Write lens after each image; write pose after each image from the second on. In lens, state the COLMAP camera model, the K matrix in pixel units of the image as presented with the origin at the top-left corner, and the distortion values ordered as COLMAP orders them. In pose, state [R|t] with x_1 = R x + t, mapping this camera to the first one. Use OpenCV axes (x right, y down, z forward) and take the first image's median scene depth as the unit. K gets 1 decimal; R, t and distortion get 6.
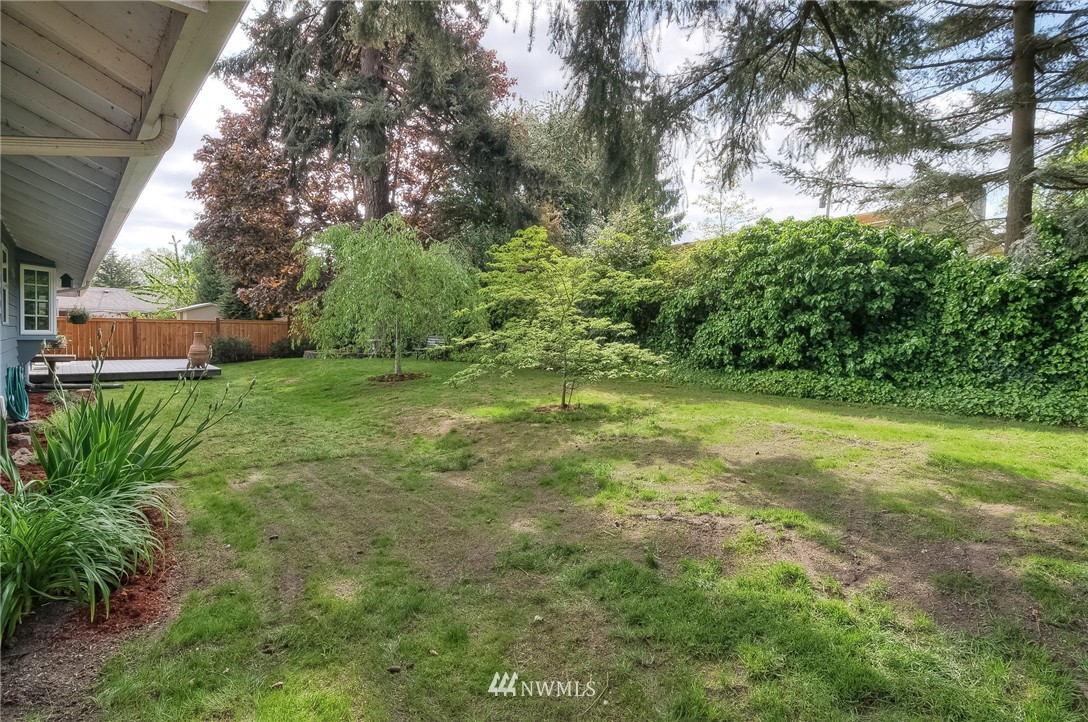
lens RADIAL K [[527.9, 0, 548.0], [0, 527.9, 354.7], [0, 0, 1]] dist [-0.000219, -0.000591]
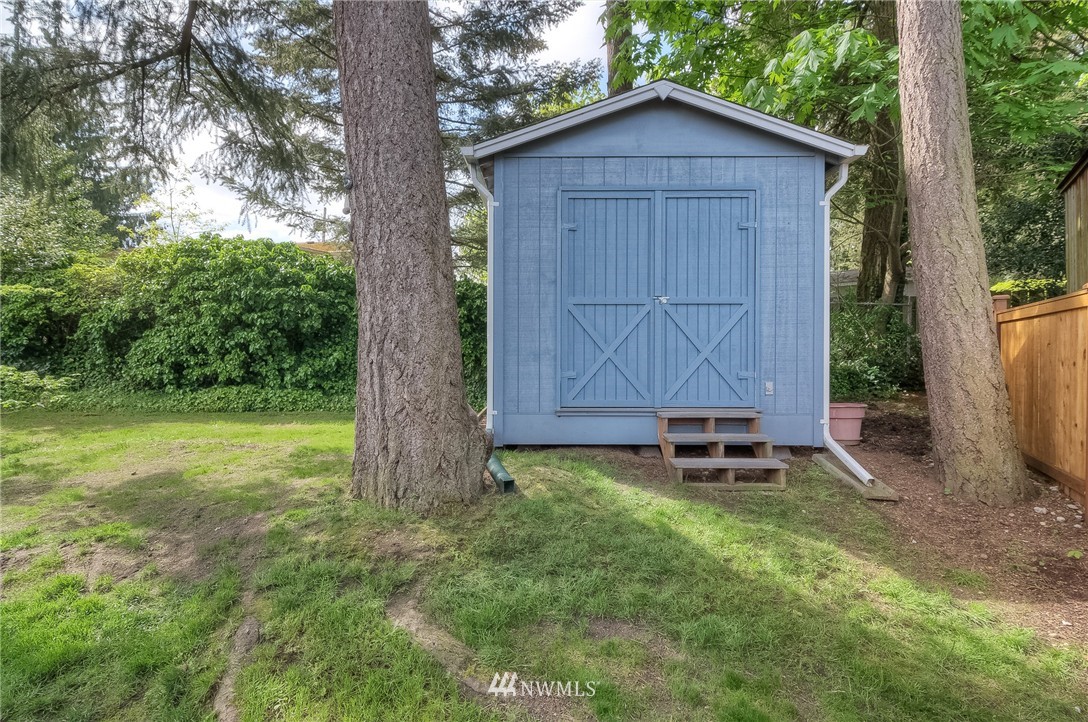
lens RADIAL K [[527.9, 0, 548.0], [0, 527.9, 354.7], [0, 0, 1]] dist [-0.000219, -0.000591]
pose [[0.666509, -0.020620, 0.745212, 0.110780], [0.043661, 0.998981, -0.011409, 0.007420], [-0.744217, 0.040141, 0.666730, -0.131390]]
